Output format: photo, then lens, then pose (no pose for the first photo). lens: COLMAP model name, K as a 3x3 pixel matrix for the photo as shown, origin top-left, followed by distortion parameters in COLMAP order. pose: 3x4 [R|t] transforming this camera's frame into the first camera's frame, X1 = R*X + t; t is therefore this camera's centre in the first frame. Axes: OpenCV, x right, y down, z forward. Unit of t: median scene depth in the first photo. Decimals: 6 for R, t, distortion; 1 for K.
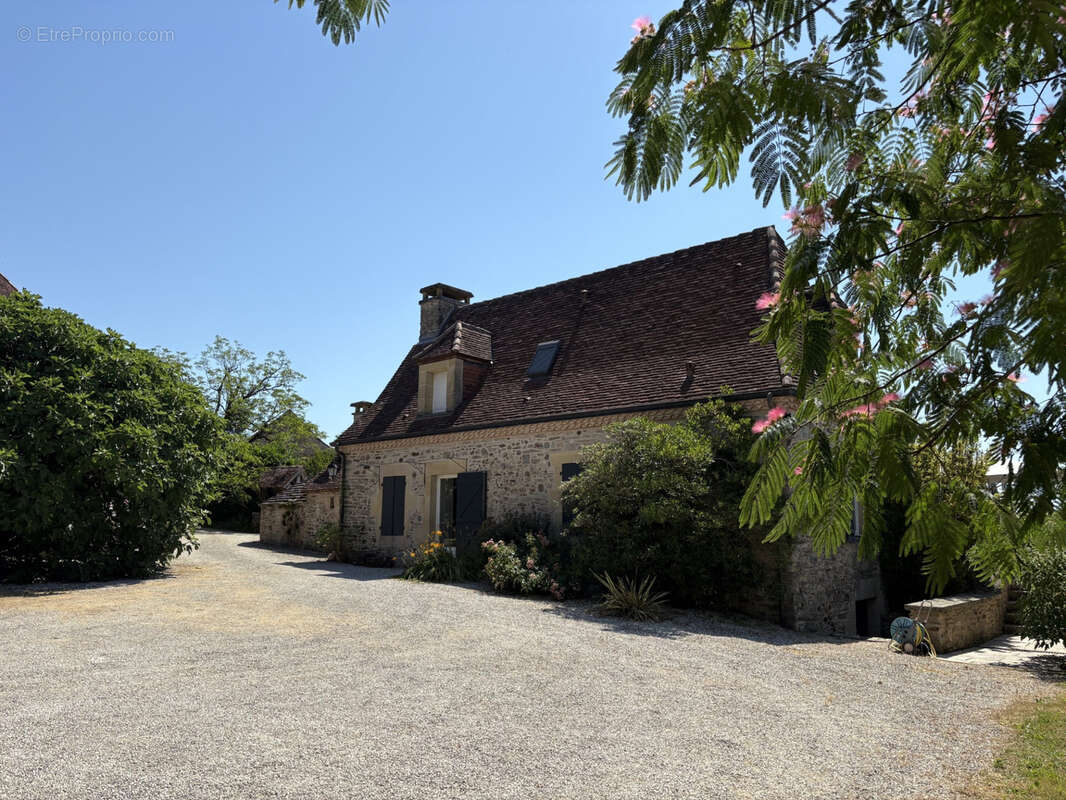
lens RADIAL K [[798.1, 0, 539.0], [0, 798.1, 404.8], [0, 0, 1]] dist [0.034544, -0.041747]
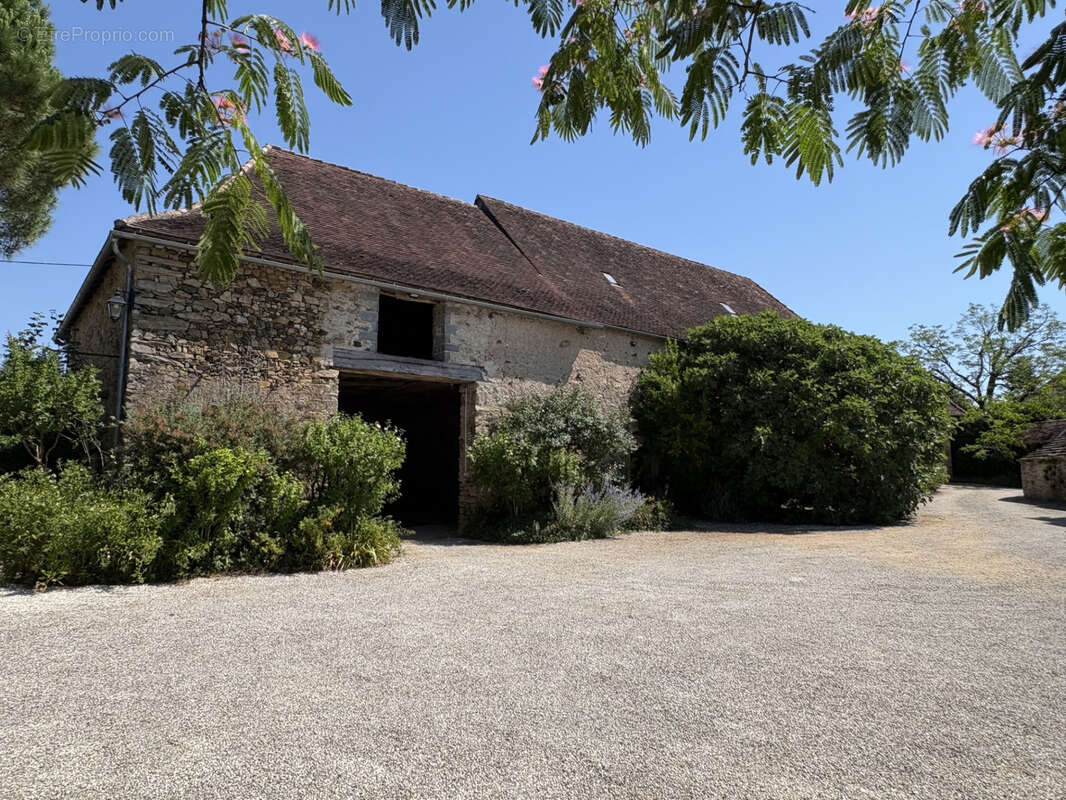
lens RADIAL K [[693.2, 0, 529.3], [0, 693.2, 400.6], [0, 0, 1]] dist [-0.013002, 0.015064]
pose [[0.541220, -0.108278, -0.833880, 0.081974], [0.133363, 0.990176, -0.042015, 0.004295], [0.830238, -0.088469, 0.550344, 0.007914]]
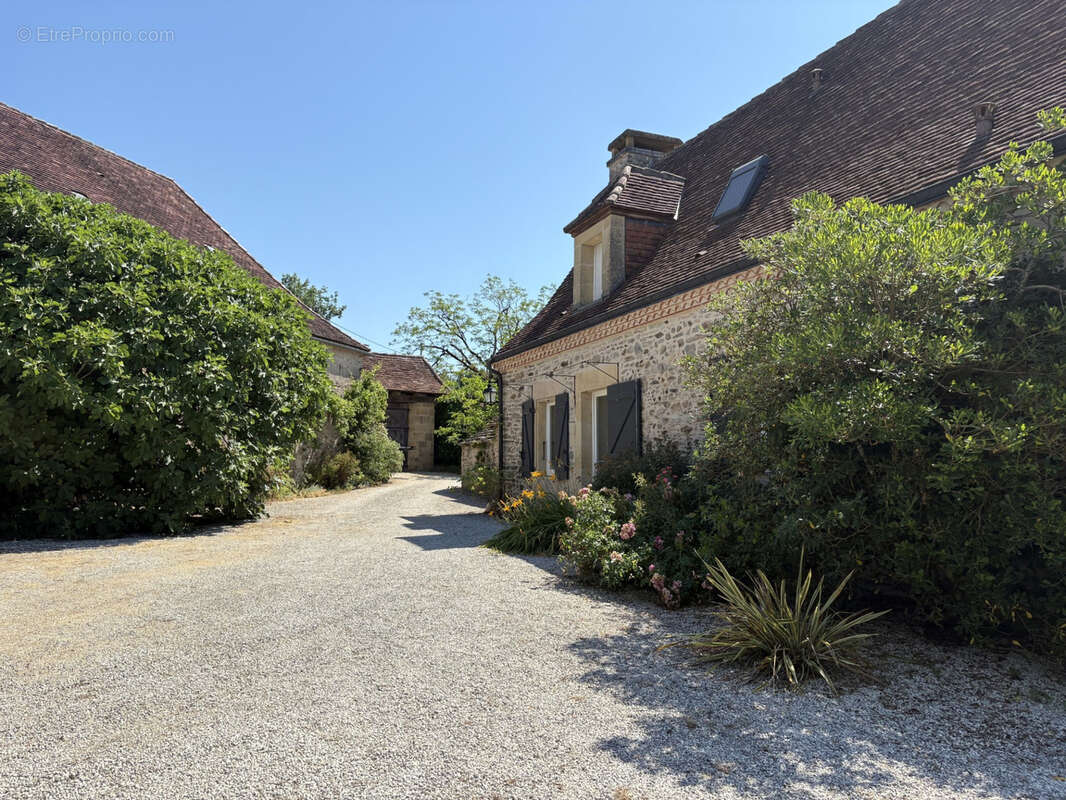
lens RADIAL K [[798.1, 0, 543.8], [0, 798.1, 422.7], [0, 0, 1]] dist [0.034544, -0.041747]
pose [[0.910625, -0.031921, -0.411999, 0.120548], [0.067840, 0.995033, 0.072851, 0.065549], [0.407627, -0.094290, 0.908267, 0.386921]]
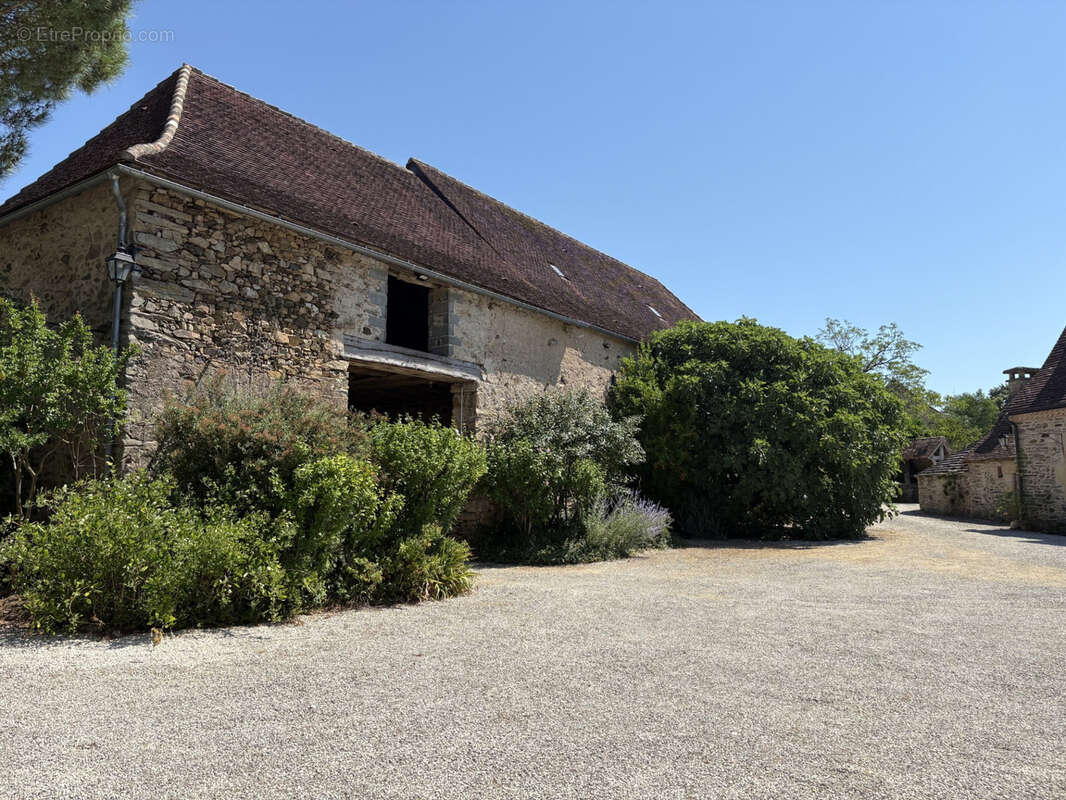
lens RADIAL K [[798.1, 0, 533.5], [0, 798.1, 408.0], [0, 0, 1]] dist [0.034544, -0.041747]
pose [[0.757989, -0.082270, -0.647058, -0.056814], [0.107386, 0.994217, -0.000614, -0.025660], [0.643367, -0.069020, 0.762441, -0.179684]]
